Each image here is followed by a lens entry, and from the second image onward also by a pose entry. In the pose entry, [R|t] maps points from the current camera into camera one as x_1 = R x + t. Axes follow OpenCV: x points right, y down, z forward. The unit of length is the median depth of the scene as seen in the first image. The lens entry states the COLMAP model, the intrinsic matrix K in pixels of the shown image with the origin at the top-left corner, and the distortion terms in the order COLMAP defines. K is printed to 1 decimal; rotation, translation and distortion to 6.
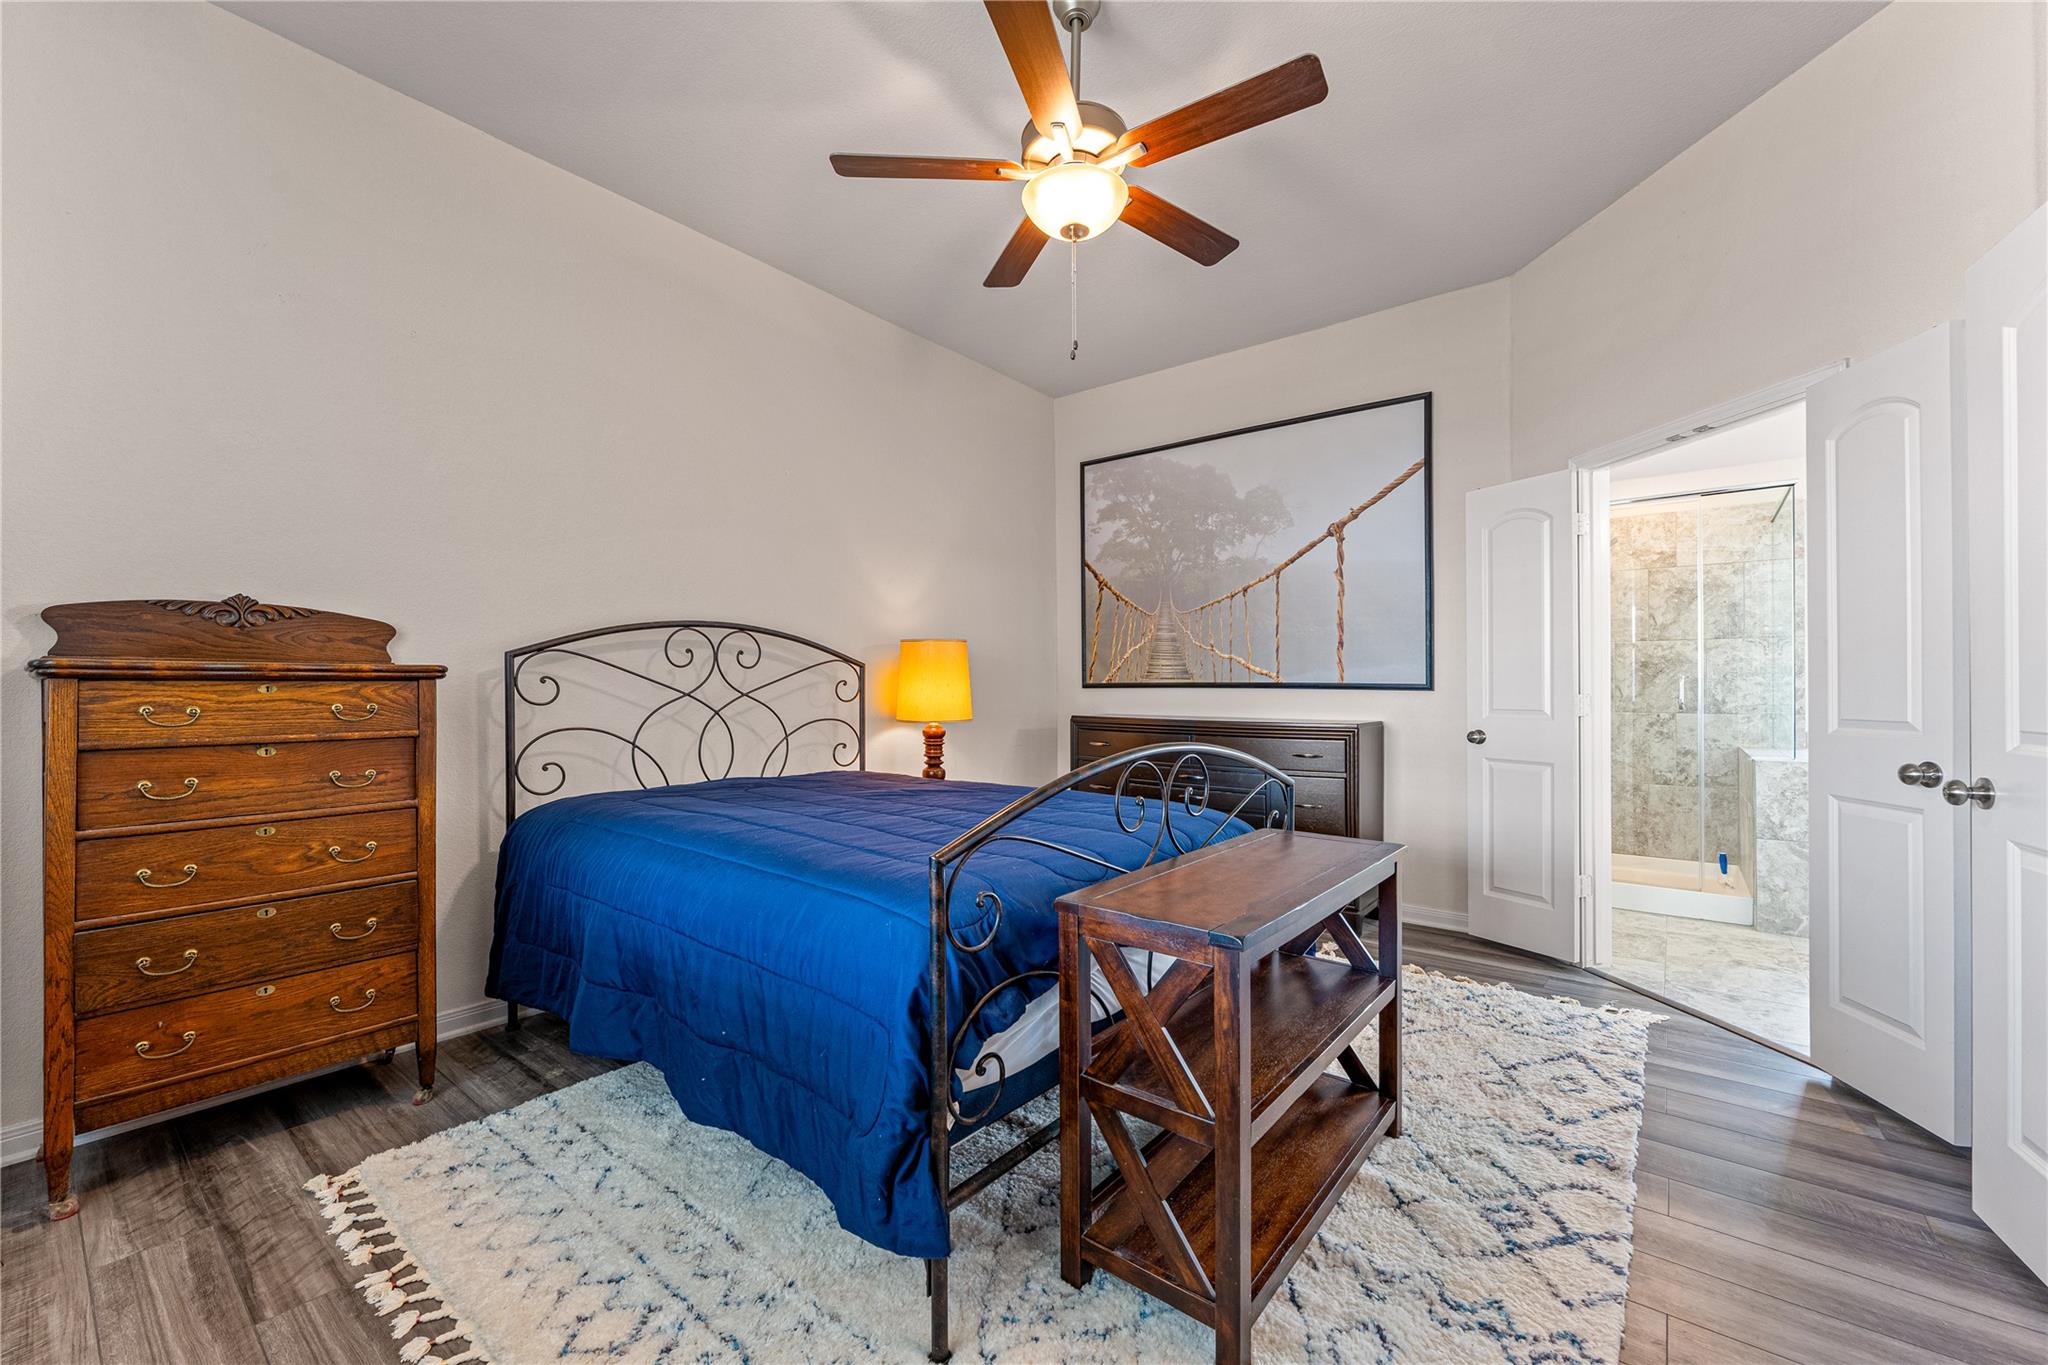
lens RADIAL K [[823.0, 0, 1015.5], [0, 823.0, 686.4], [0, 0, 1]] dist [-0.003632, 0.000066]
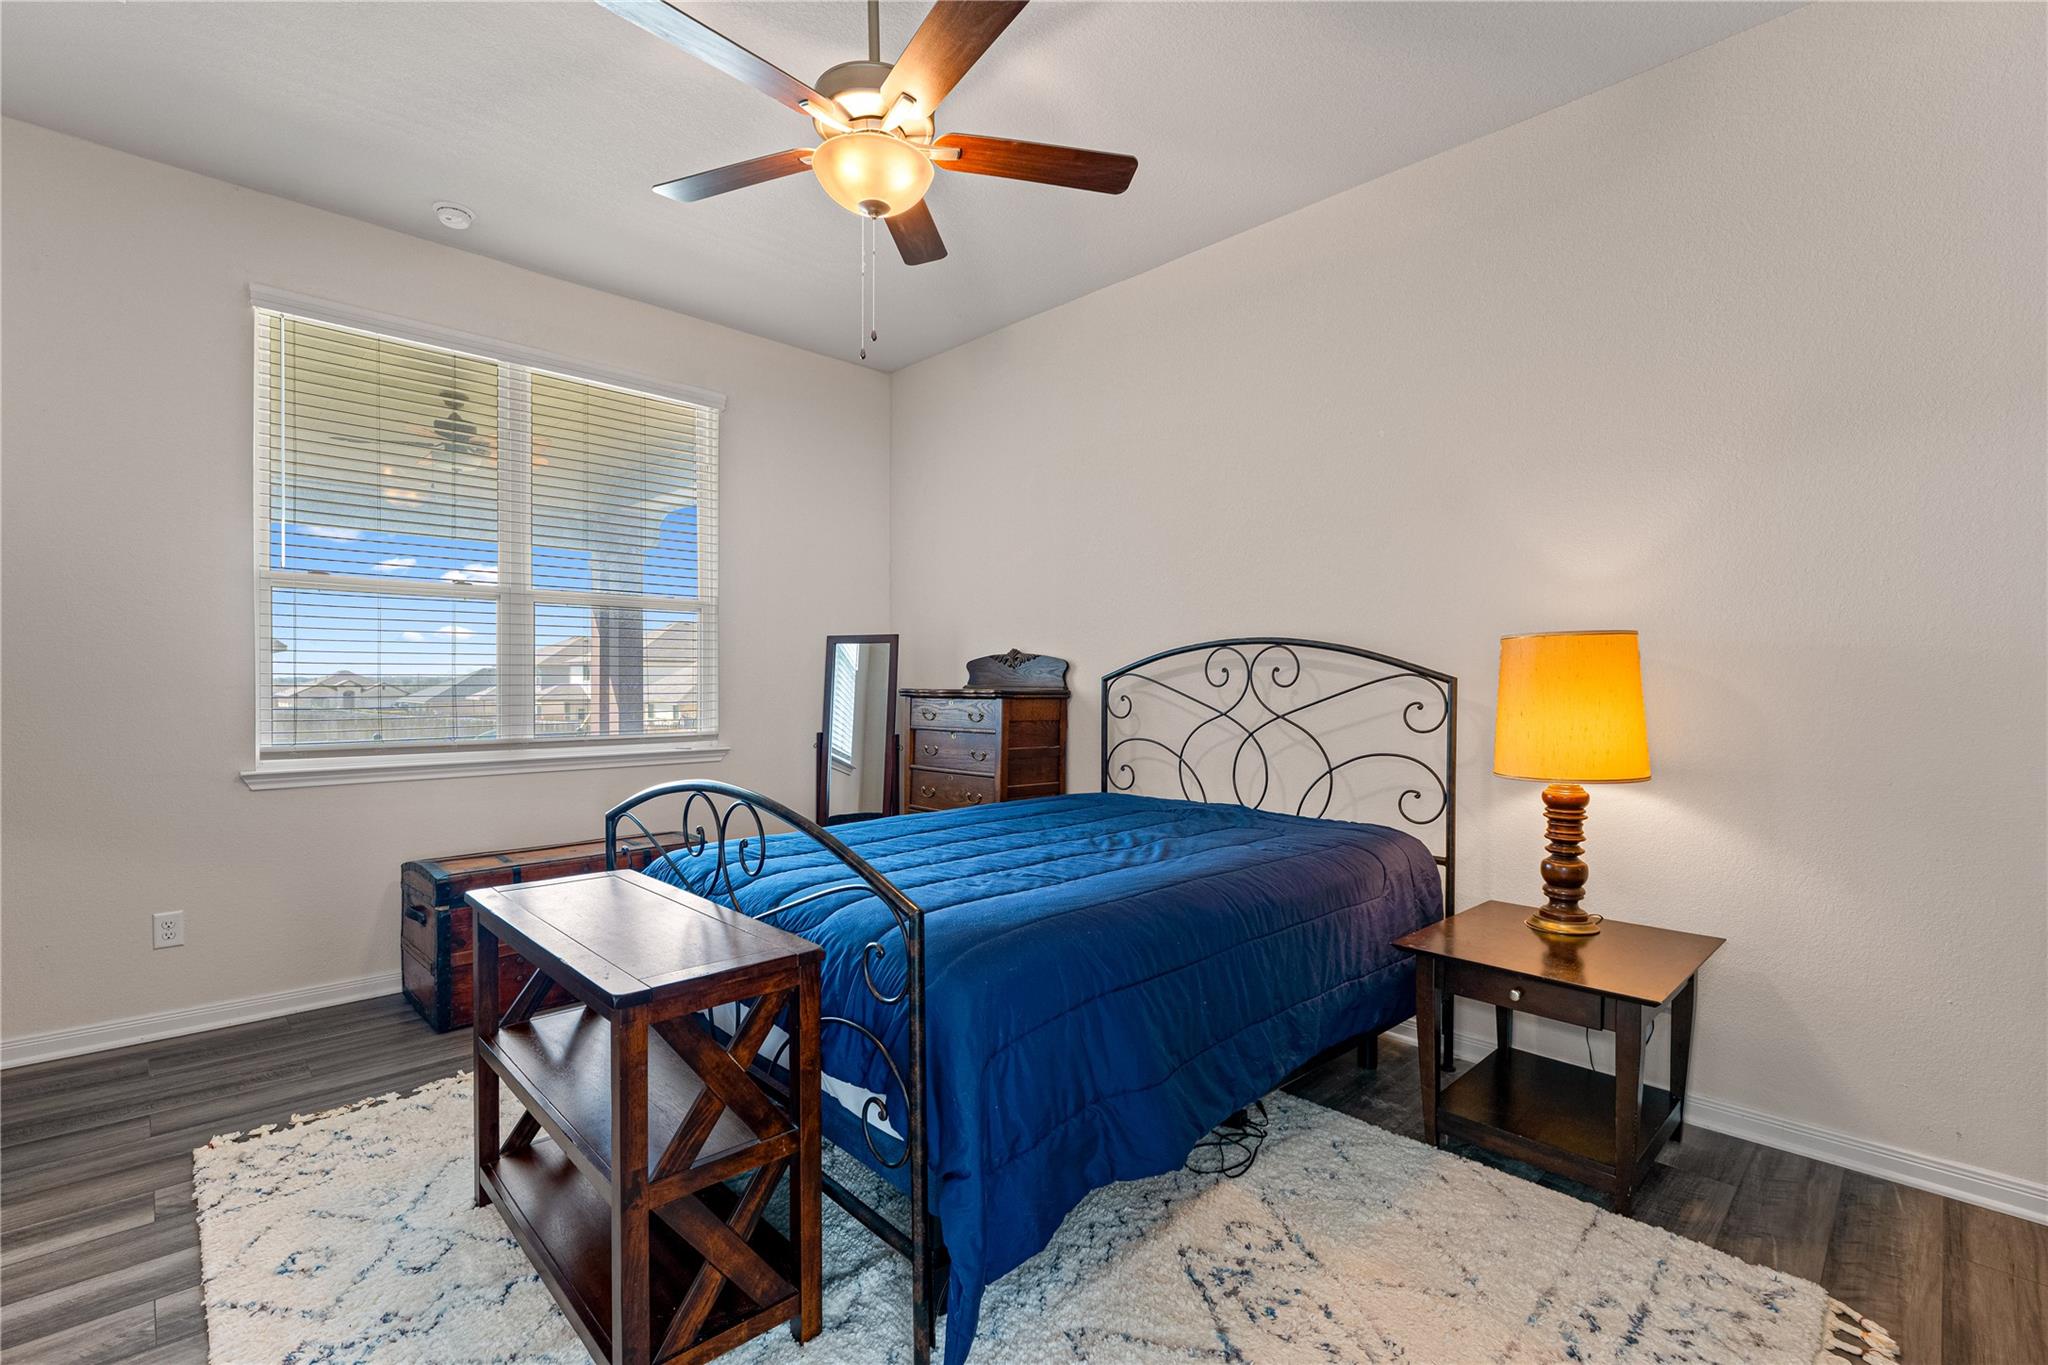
lens RADIAL K [[903.5, 0, 1023.3], [0, 903.5, 686.5], [0, 0, 1]] dist [0.000050, -0.000027]
pose [[-0.128593, 0.006331, -0.991677, 0.691194], [-0.001584, 0.999977, 0.006589, -0.029494], [0.991696, 0.002419, -0.128580, 0.875660]]
